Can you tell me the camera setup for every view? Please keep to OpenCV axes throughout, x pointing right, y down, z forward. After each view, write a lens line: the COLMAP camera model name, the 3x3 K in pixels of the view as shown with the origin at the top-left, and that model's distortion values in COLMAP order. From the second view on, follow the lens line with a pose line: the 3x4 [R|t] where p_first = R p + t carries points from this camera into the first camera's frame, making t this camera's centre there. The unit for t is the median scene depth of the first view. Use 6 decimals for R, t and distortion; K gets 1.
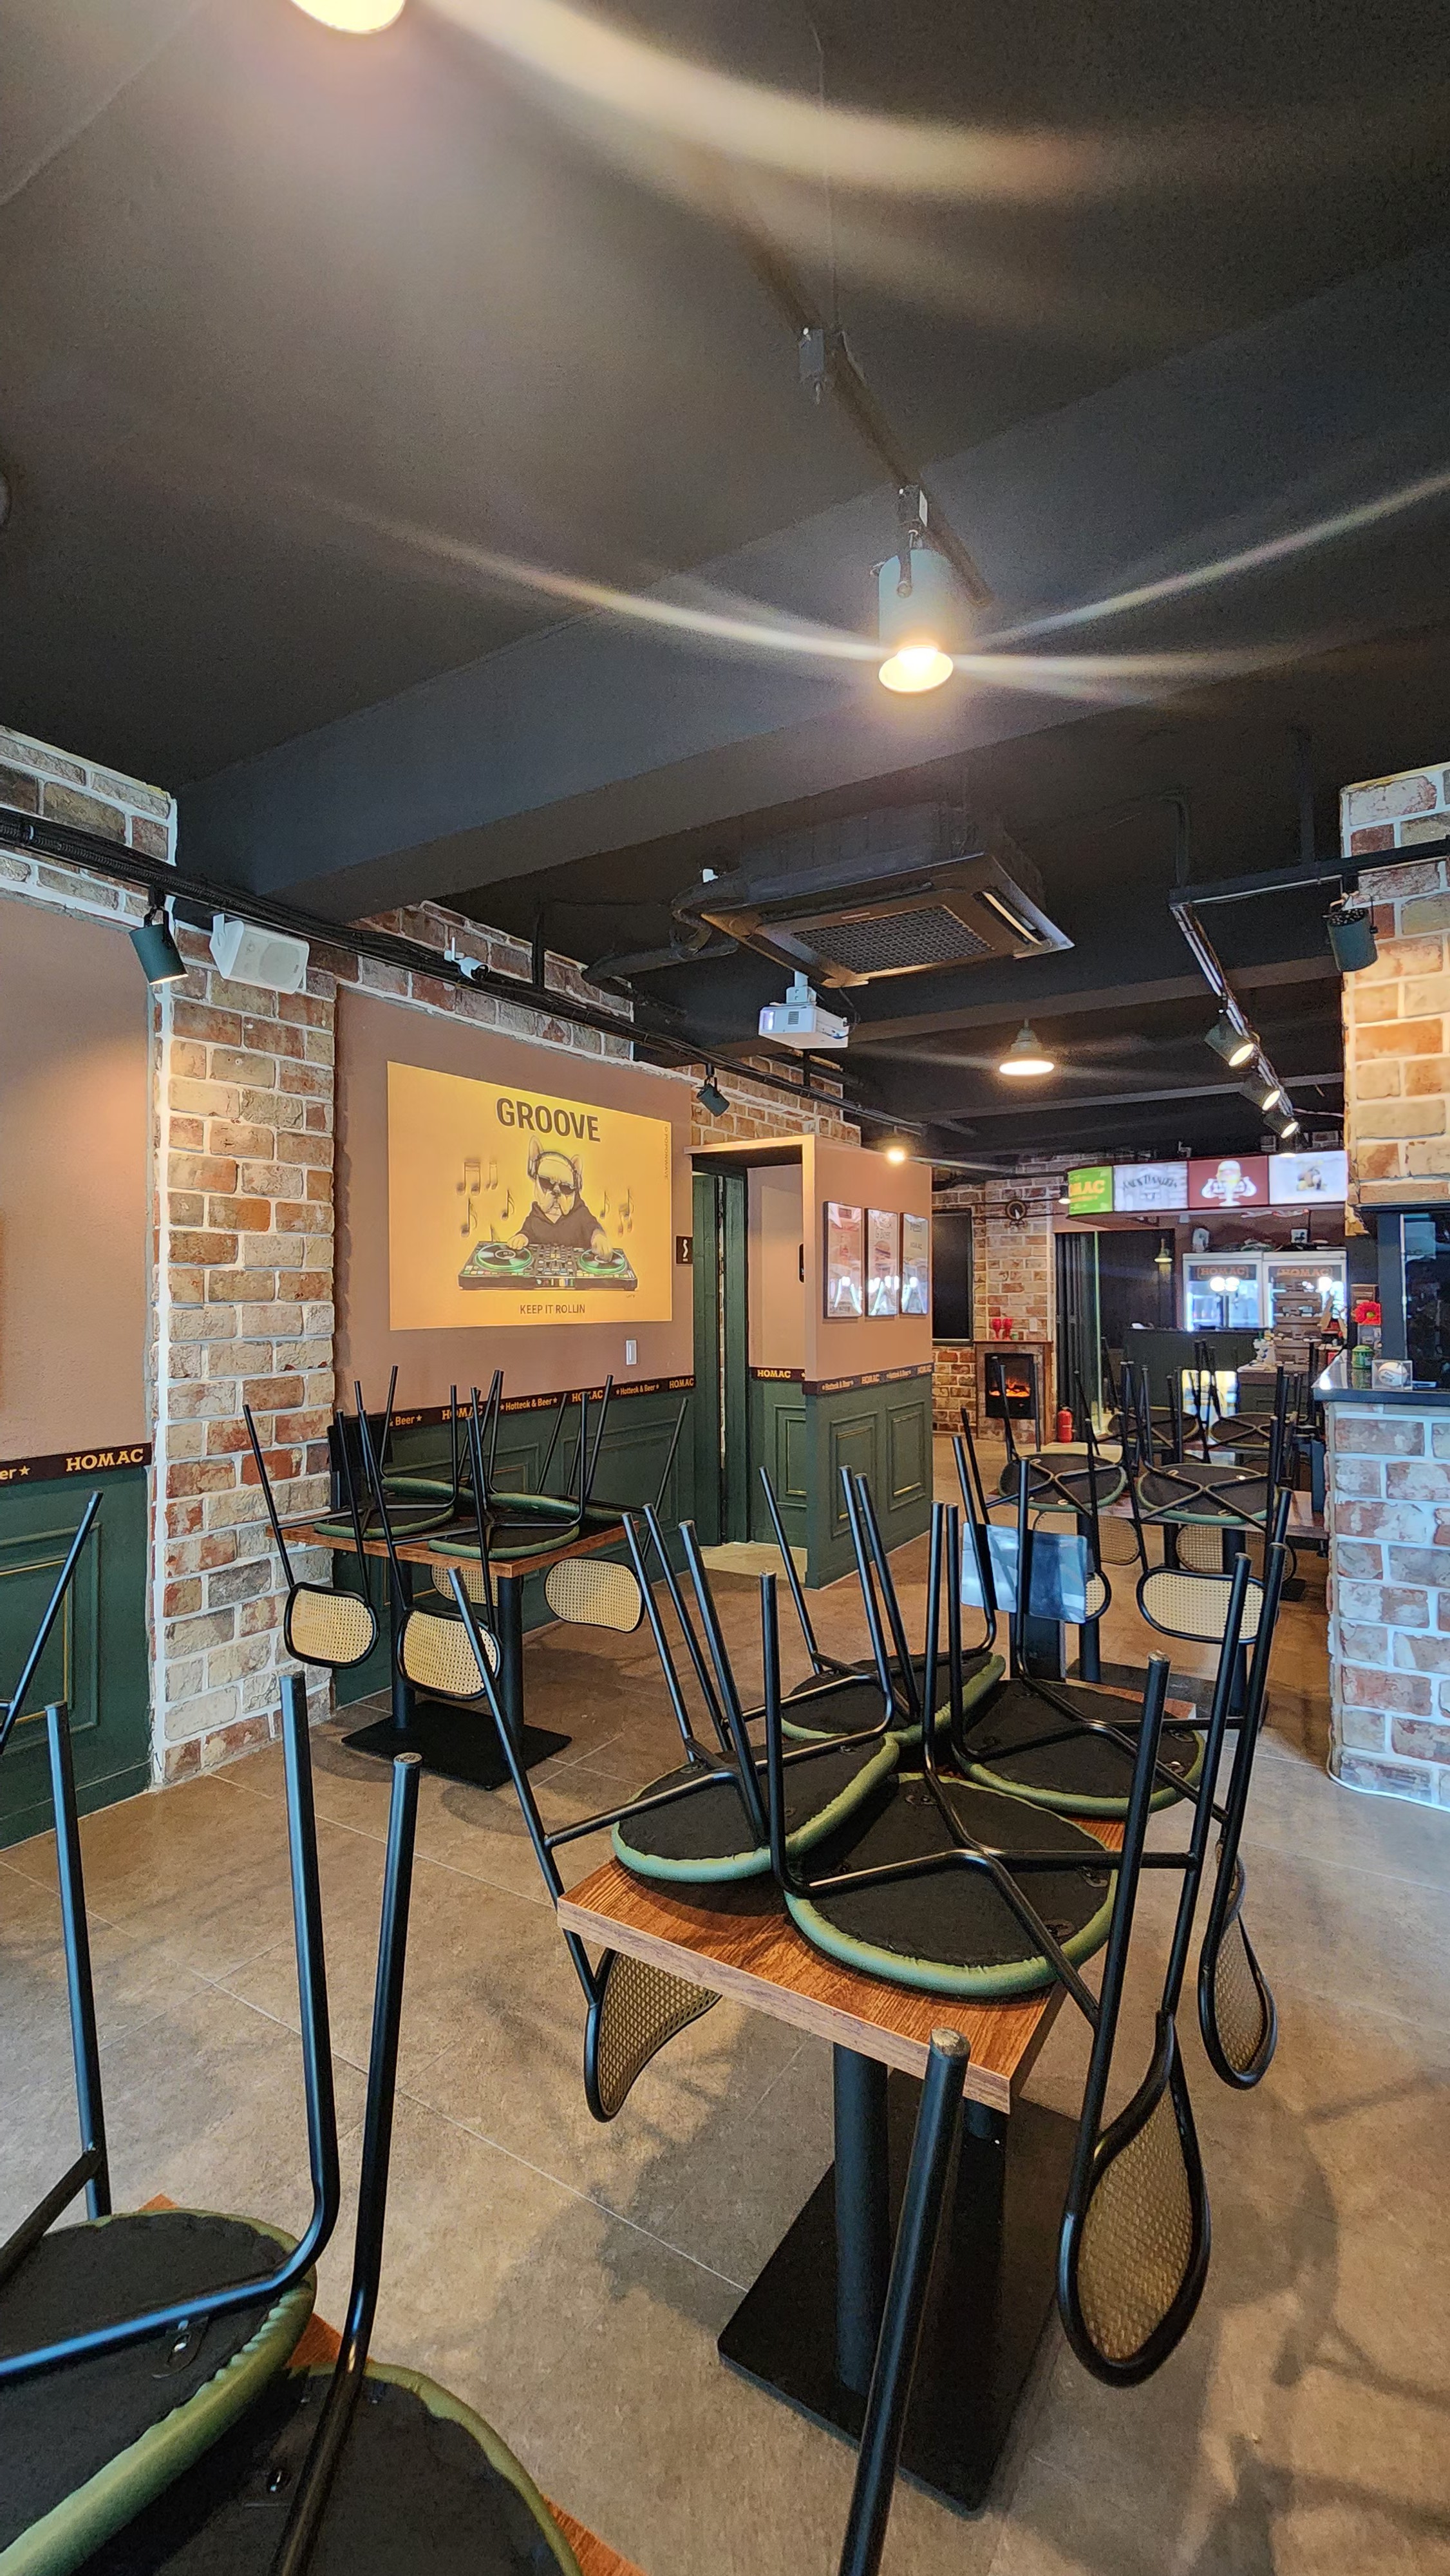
lens RADIAL K [[1072.6, 0, 725.0], [0, 1072.6, 1288.0], [0, 0, 1]] dist [-0.001655, 0.000076]
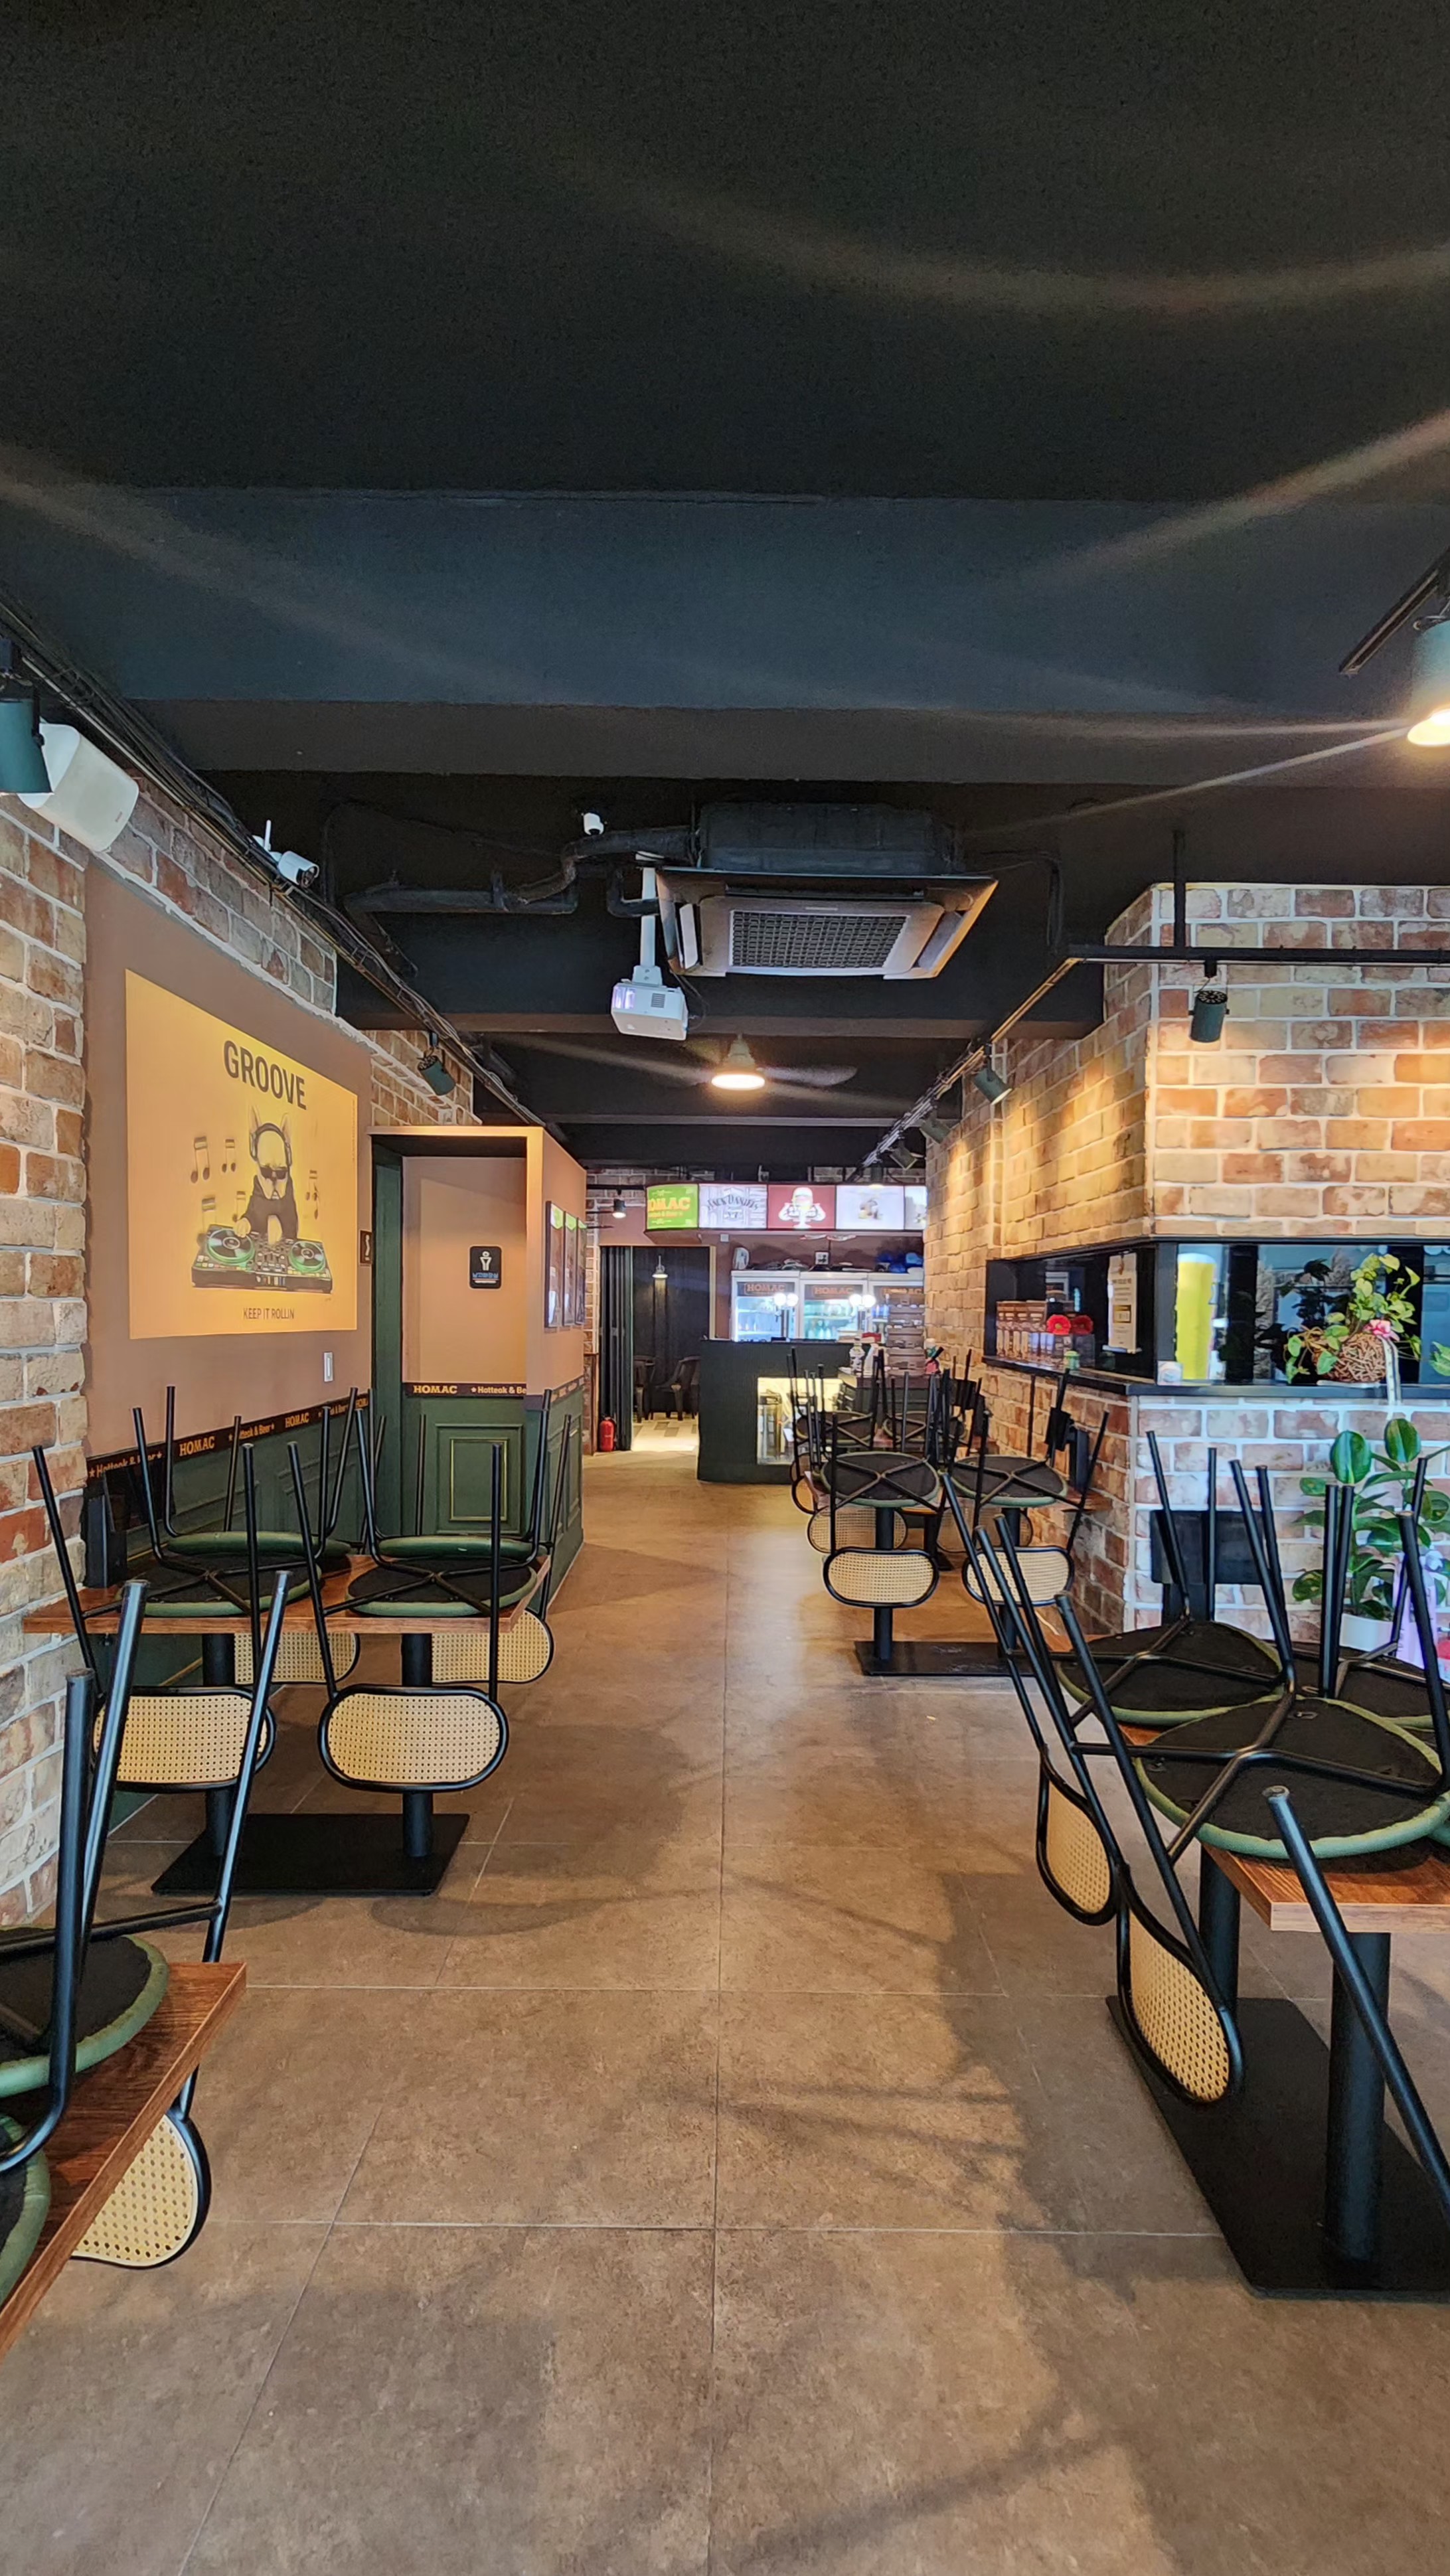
lens RADIAL K [[1100.7, 0, 724.8], [0, 1100.7, 1356.1], [0, 0, 1]] dist [0.003261, 0.000171]
pose [[0.850091, -0.008478, 0.526568, -0.318055], [-0.017803, 0.998836, 0.044822, 0.008534], [-0.526335, -0.047477, 0.848951, 0.121387]]
